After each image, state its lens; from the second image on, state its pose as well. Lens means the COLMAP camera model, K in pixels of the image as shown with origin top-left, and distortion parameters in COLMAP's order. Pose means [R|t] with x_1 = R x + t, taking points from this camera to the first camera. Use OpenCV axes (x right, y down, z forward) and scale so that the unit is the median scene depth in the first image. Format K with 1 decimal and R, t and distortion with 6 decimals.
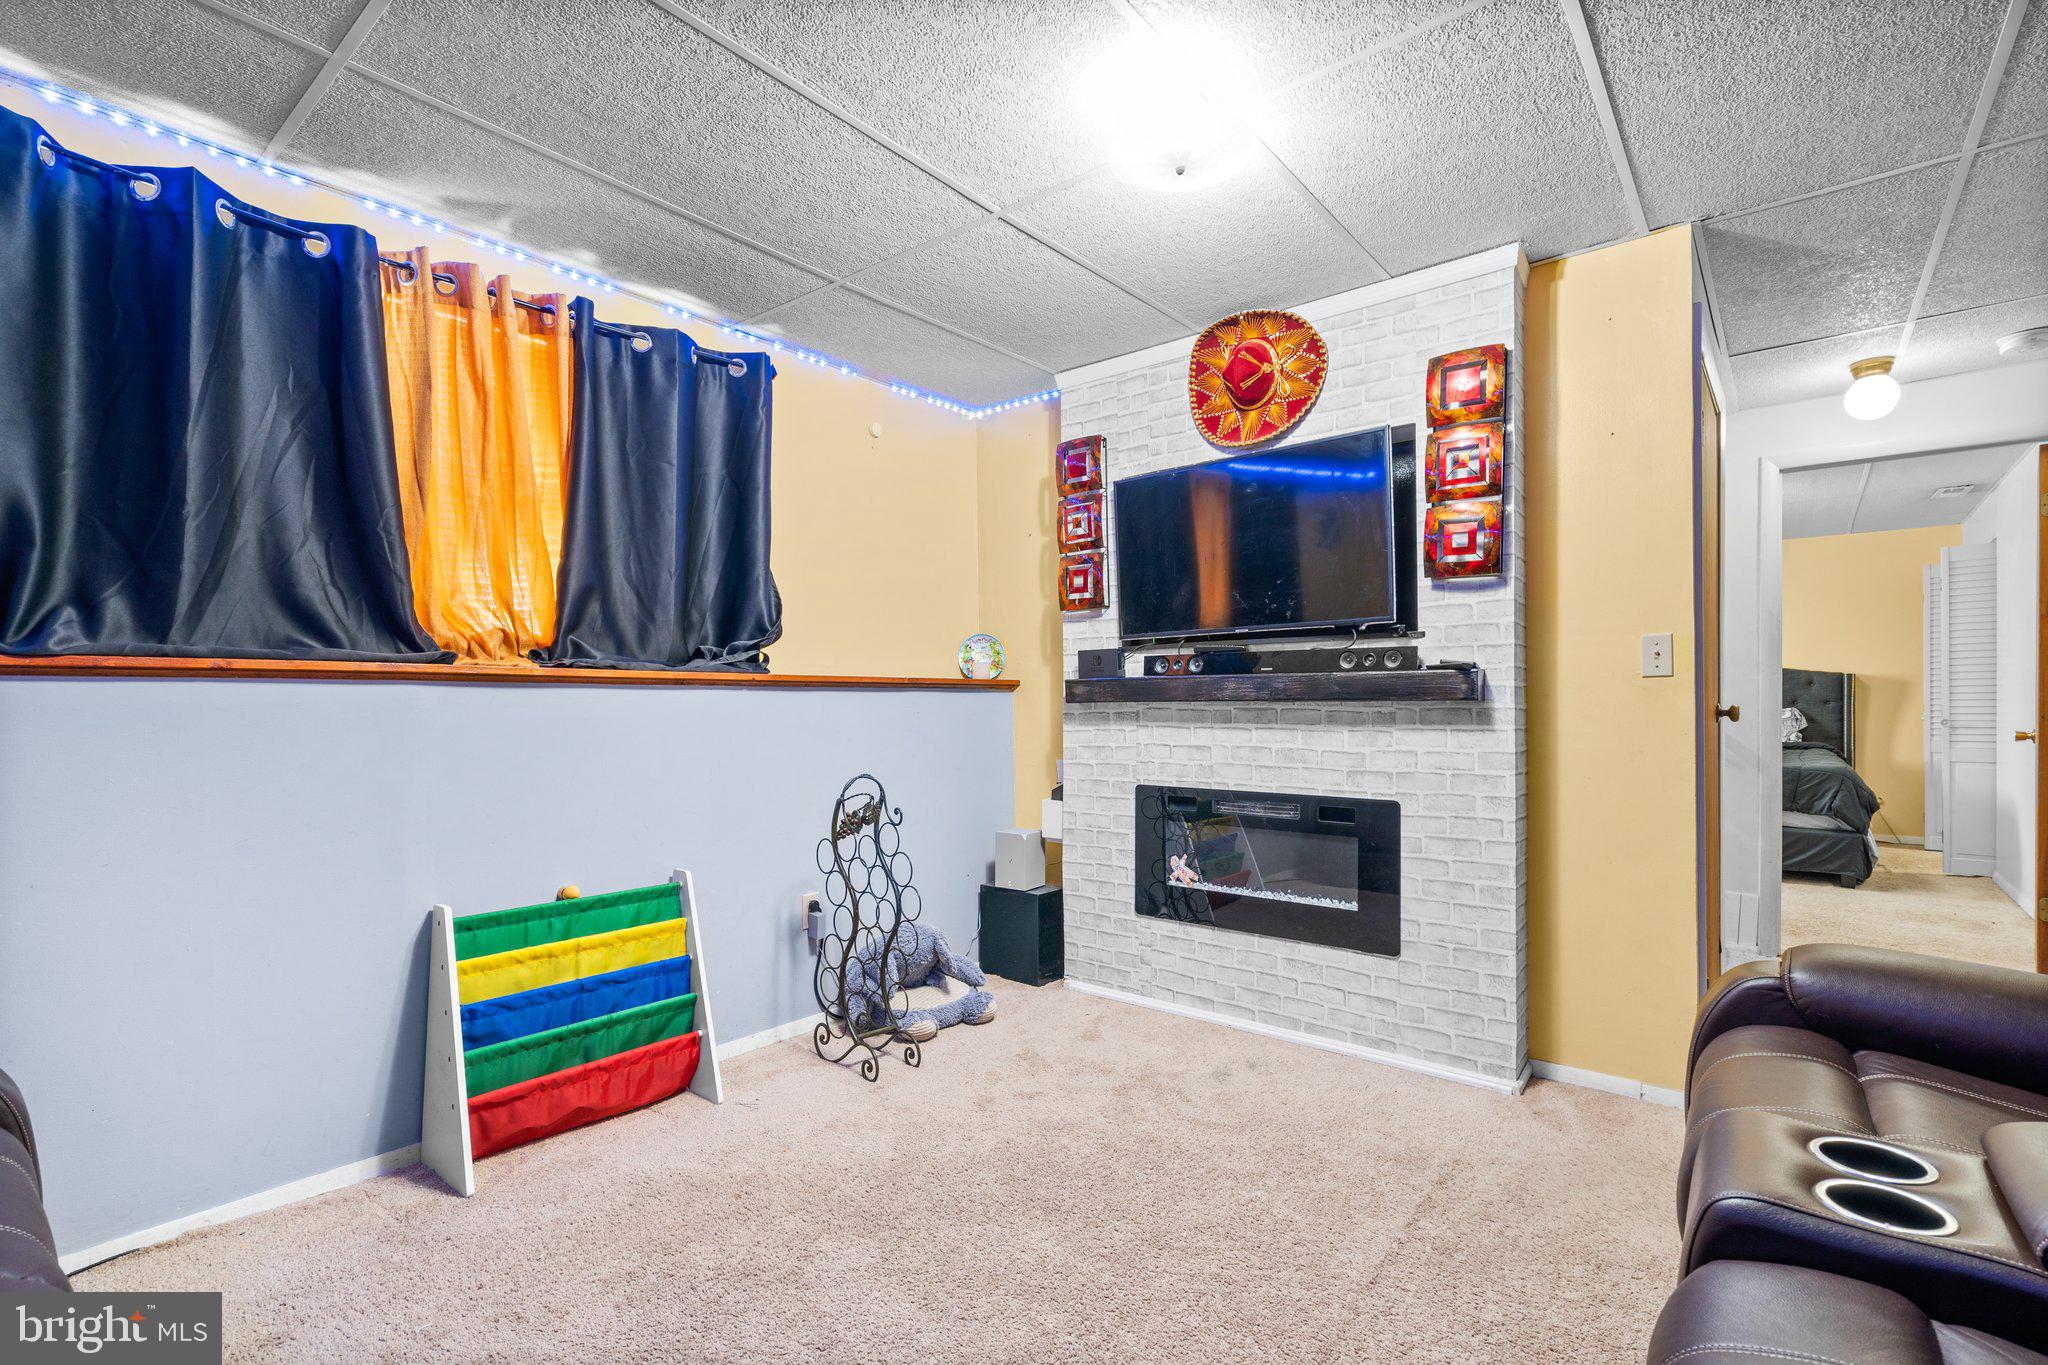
lens RADIAL K [[936.9, 0, 1033.6], [0, 936.9, 694.5], [0, 0, 1]] dist [-0.003520, 0.001969]
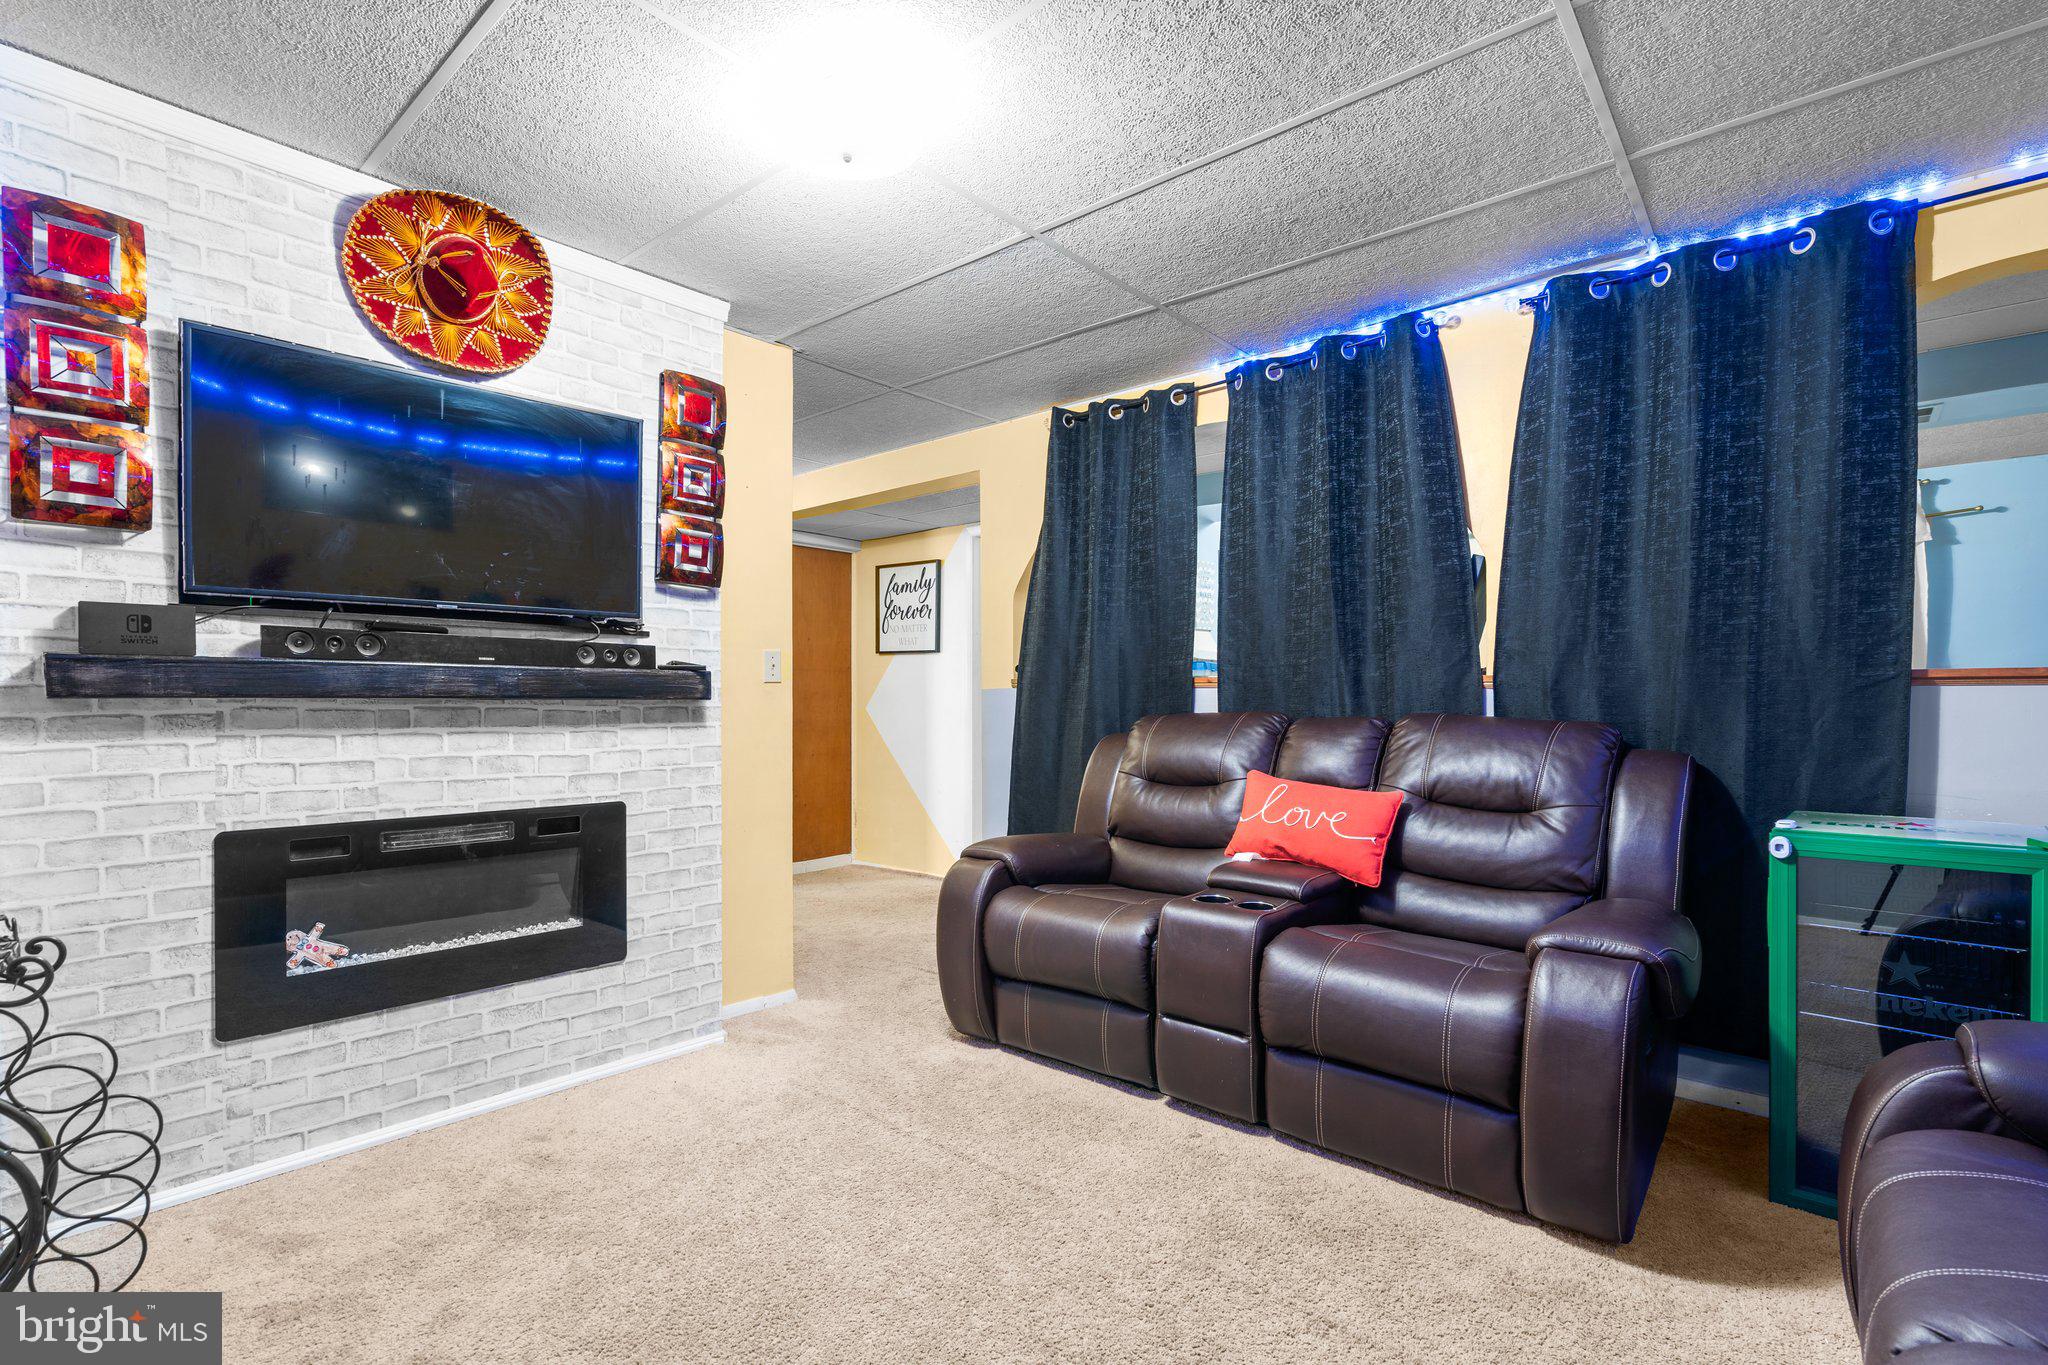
lens RADIAL K [[936.9, 0, 1037.5], [0, 936.9, 695.7], [0, 0, 1]] dist [-0.003520, 0.001969]
pose [[0.033082, 0.007570, 0.999424, -0.552851], [-0.017560, 0.999821, -0.006991, 0.001924], [-0.999298, -0.017319, 0.033209, 0.510649]]
